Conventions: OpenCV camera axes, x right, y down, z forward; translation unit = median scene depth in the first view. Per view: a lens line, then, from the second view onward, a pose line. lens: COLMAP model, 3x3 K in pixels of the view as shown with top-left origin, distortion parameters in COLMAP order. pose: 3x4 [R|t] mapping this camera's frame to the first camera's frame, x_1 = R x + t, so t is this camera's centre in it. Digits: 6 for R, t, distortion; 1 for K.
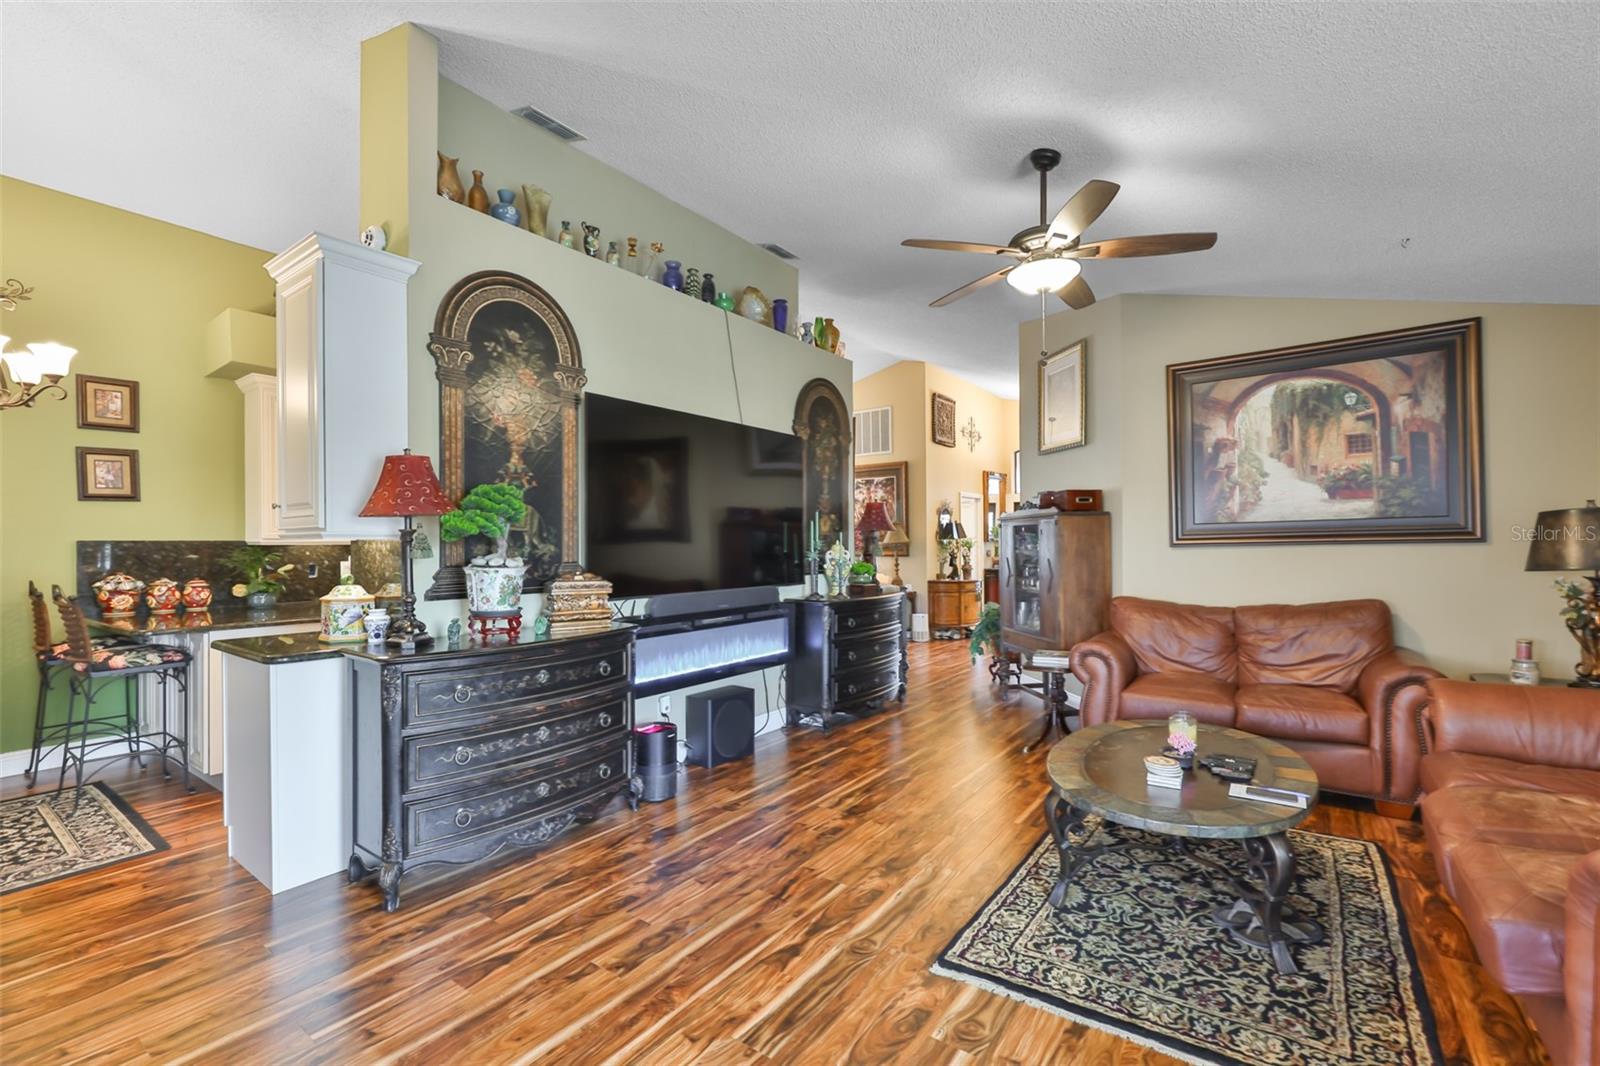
lens RADIAL K [[716.7, 0, 797.9], [0, 716.7, 537.9], [0, 0, 1]] dist [-0.004955, 0.001496]
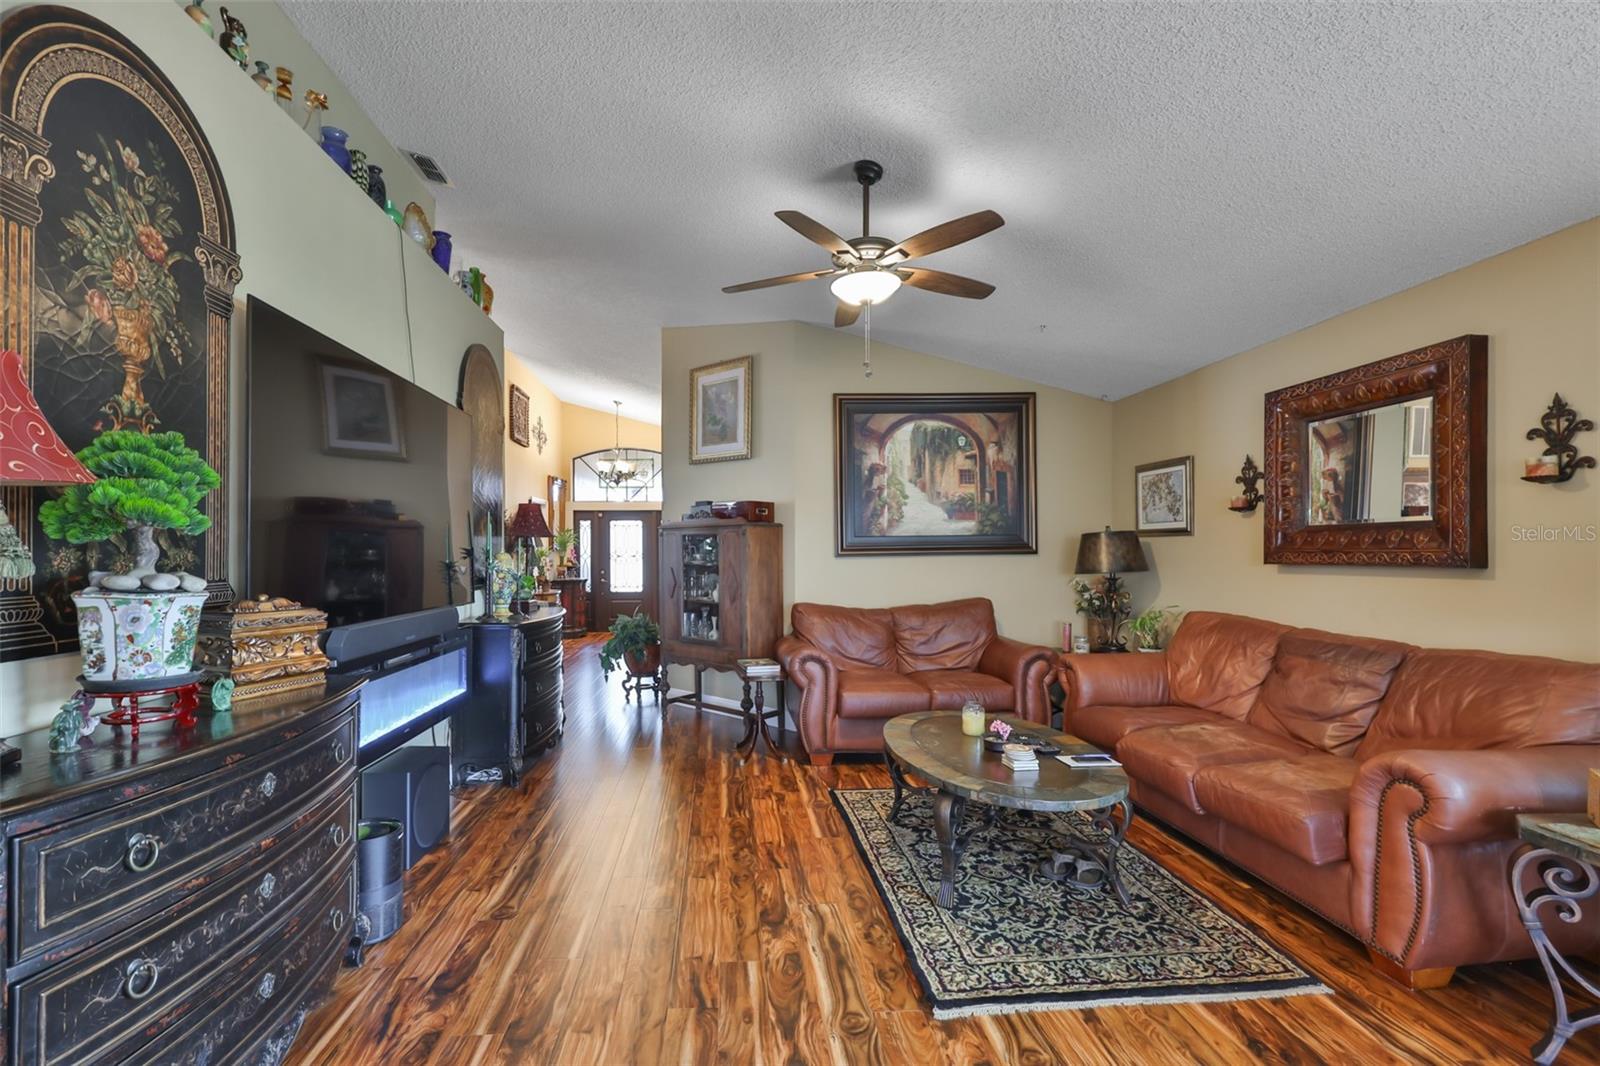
lens RADIAL K [[716.7, 0, 771.4], [0, 716.7, 550.6], [0, 0, 1]] dist [-0.004955, 0.001496]
pose [[0.767222, 0.007927, 0.641332, -0.346925], [-0.010583, 0.999944, 0.000302, 0.004732], [-0.641294, -0.007019, 0.767263, 0.266311]]
